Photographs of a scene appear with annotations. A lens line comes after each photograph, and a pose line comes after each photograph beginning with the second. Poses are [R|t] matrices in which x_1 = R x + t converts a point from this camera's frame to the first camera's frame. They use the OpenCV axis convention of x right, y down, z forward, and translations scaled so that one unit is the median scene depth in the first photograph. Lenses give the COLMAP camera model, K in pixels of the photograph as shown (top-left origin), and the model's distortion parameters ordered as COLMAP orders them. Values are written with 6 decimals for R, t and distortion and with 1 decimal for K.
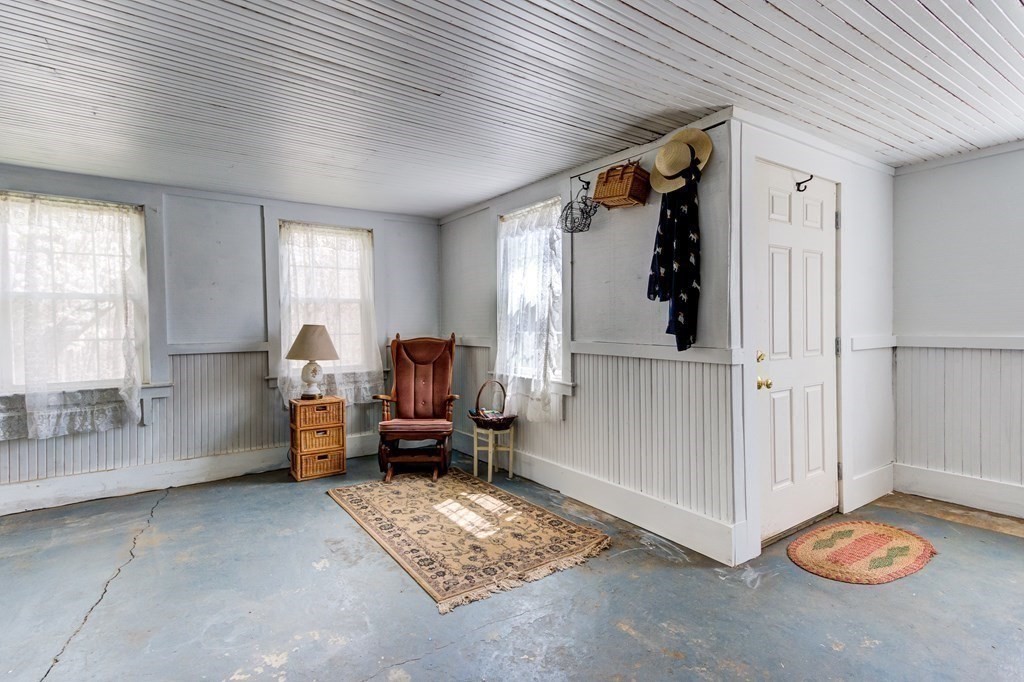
lens RADIAL K [[472.6, 0, 509.4], [0, 472.6, 322.2], [0, 0, 1]] dist [-0.000207, -0.000058]
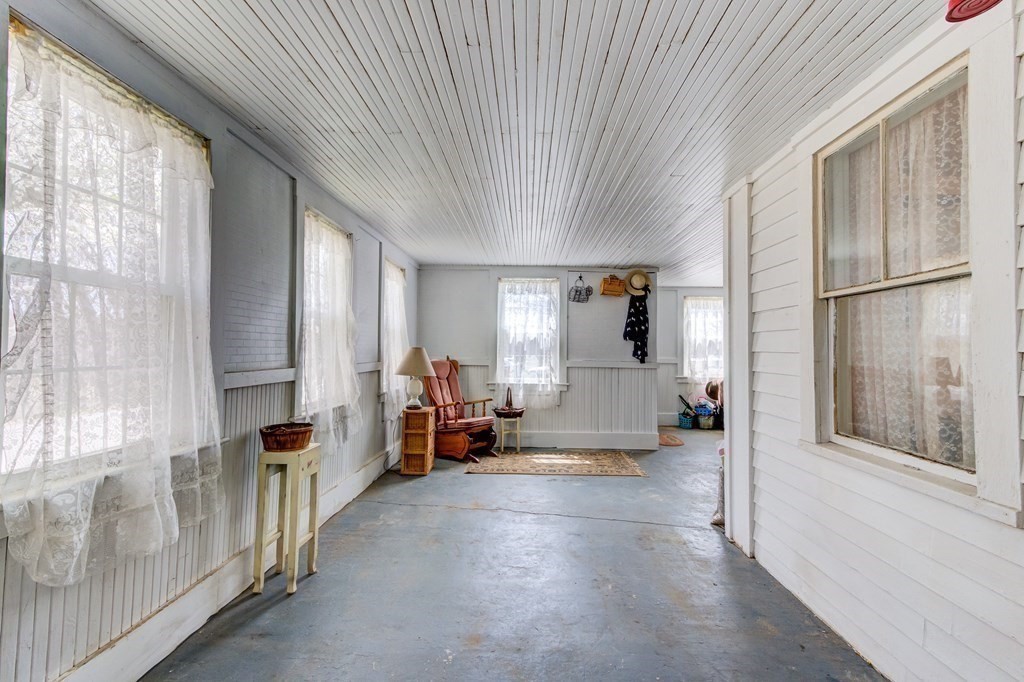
lens RADIAL K [[473.4, 0, 517.2], [0, 473.4, 332.8], [0, 0, 1]] dist [-0.000255, 0.000011]
pose [[0.596443, 0.044972, 0.801395, -1.477741], [-0.018873, 0.998939, -0.042011, 0.014636], [-0.802434, 0.009933, 0.596659, 0.068020]]
